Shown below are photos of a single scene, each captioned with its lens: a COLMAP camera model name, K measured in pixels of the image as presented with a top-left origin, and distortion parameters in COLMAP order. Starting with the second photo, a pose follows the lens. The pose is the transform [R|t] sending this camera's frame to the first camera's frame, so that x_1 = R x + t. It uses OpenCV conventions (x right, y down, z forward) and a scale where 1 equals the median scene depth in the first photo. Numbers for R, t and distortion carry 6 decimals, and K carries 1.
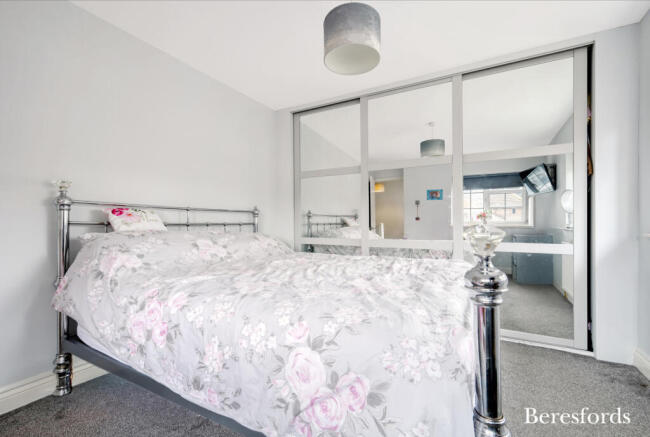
lens RADIAL K [[291.3, 0, 325.0], [0, 291.3, 218.5], [0, 0, 1]] dist [0.001055, 0.000325]
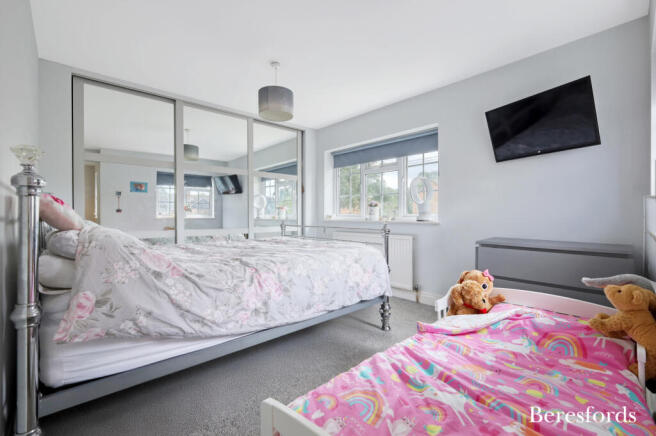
lens RADIAL K [[281.5, 0, 328.0], [0, 281.5, 218.0], [0, 0, 1]] dist [-0.002206, -0.000113]
pose [[0.323586, -0.010563, 0.946140, -0.607491], [-0.015264, 0.999749, 0.016382, -0.000717], [-0.946076, -0.019743, 0.323343, 0.101009]]
